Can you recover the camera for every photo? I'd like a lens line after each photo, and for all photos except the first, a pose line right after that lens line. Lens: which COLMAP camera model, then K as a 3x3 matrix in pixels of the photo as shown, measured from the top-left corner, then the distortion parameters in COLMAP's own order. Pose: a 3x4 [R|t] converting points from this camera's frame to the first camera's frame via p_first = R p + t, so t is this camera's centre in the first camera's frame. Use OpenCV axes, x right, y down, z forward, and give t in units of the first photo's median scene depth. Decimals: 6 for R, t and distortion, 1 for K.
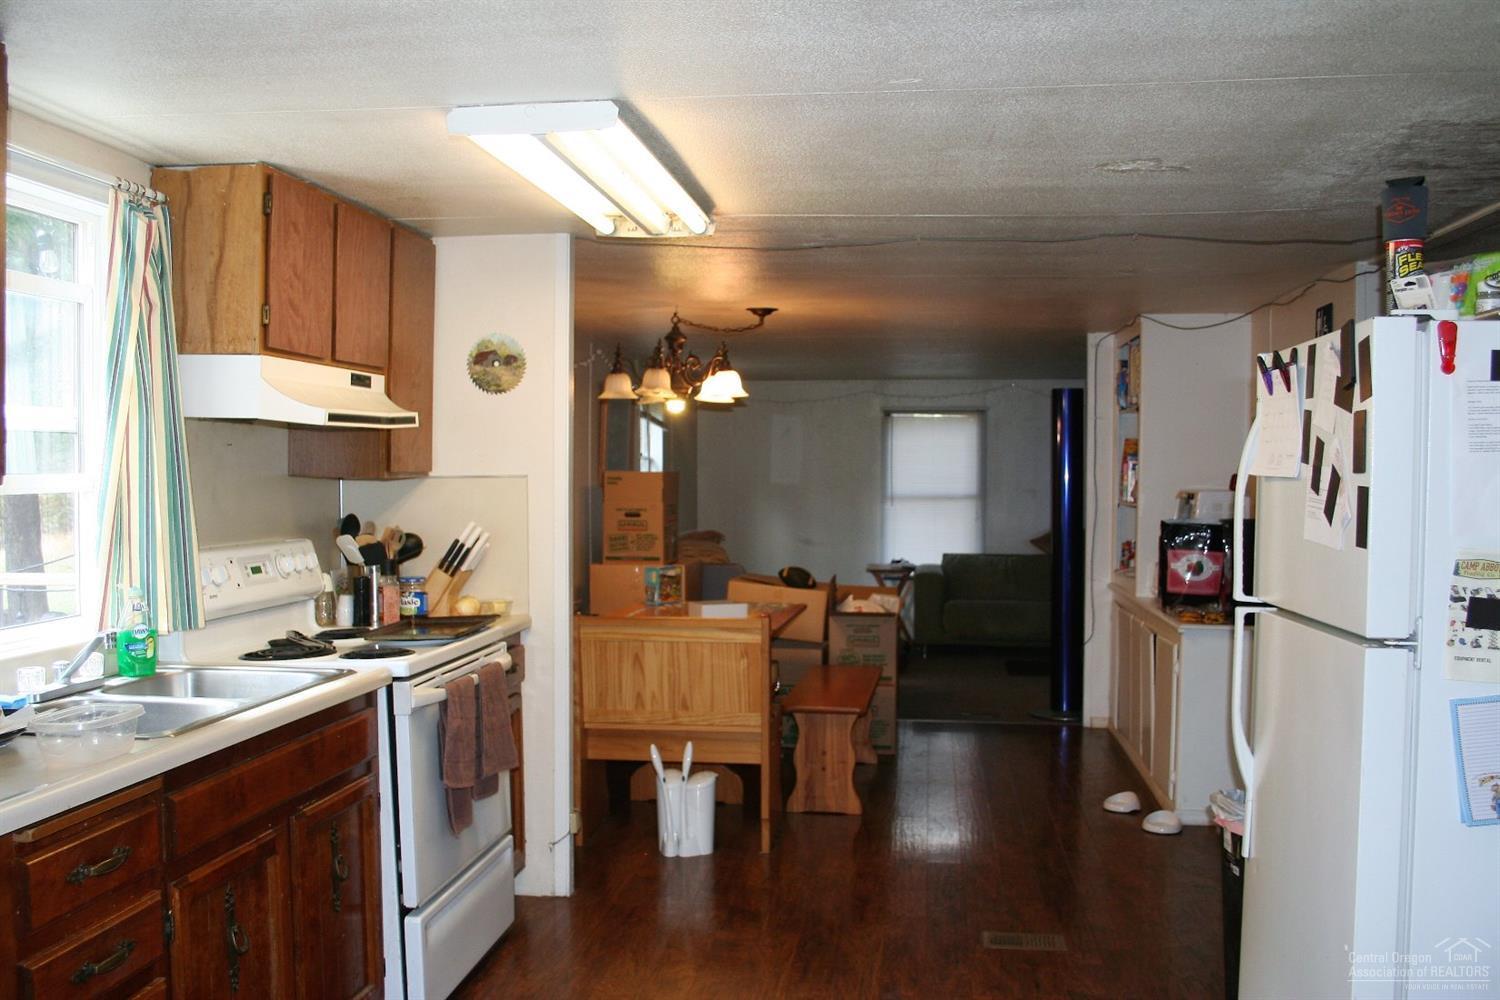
lens RADIAL K [[1454.3, 0, 750.4], [0, 1454.3, 504.1], [0, 0, 1]] dist [0.003294, 0.000000]
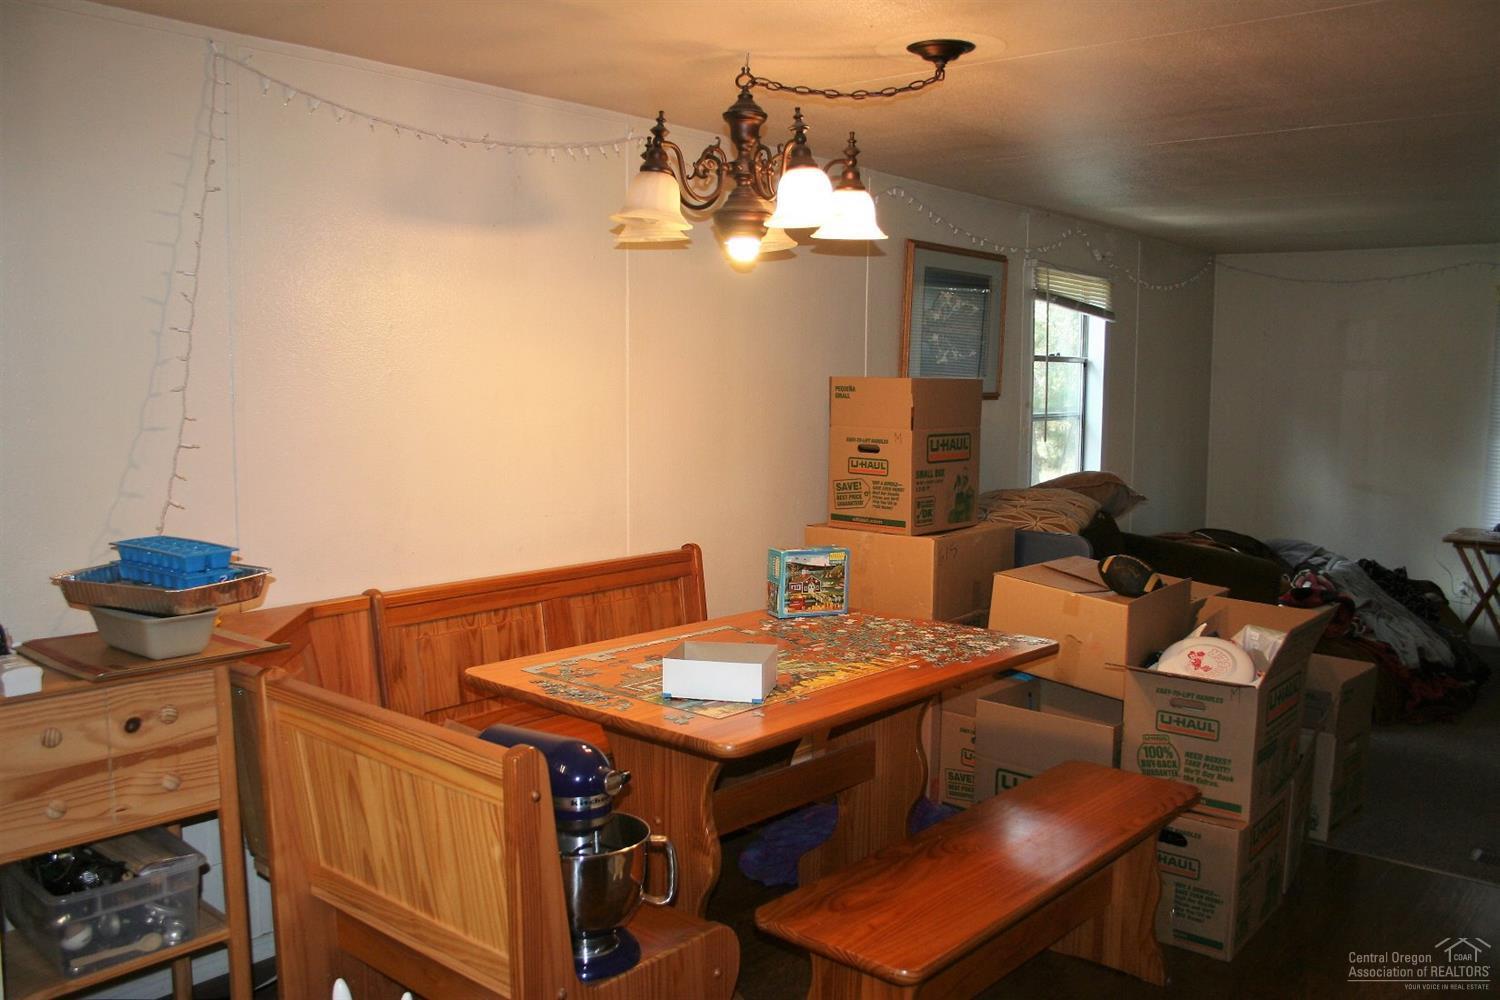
lens RADIAL K [[1267.9, 0, 750.4], [0, 1267.9, 500.0], [0, 0, 1]] dist [-0.105755, -0.000794]
pose [[0.832476, 0.058204, -0.550996, 0.181650], [-0.017641, 0.996747, 0.078637, -0.012889], [0.553781, -0.055744, 0.830795, 0.563377]]
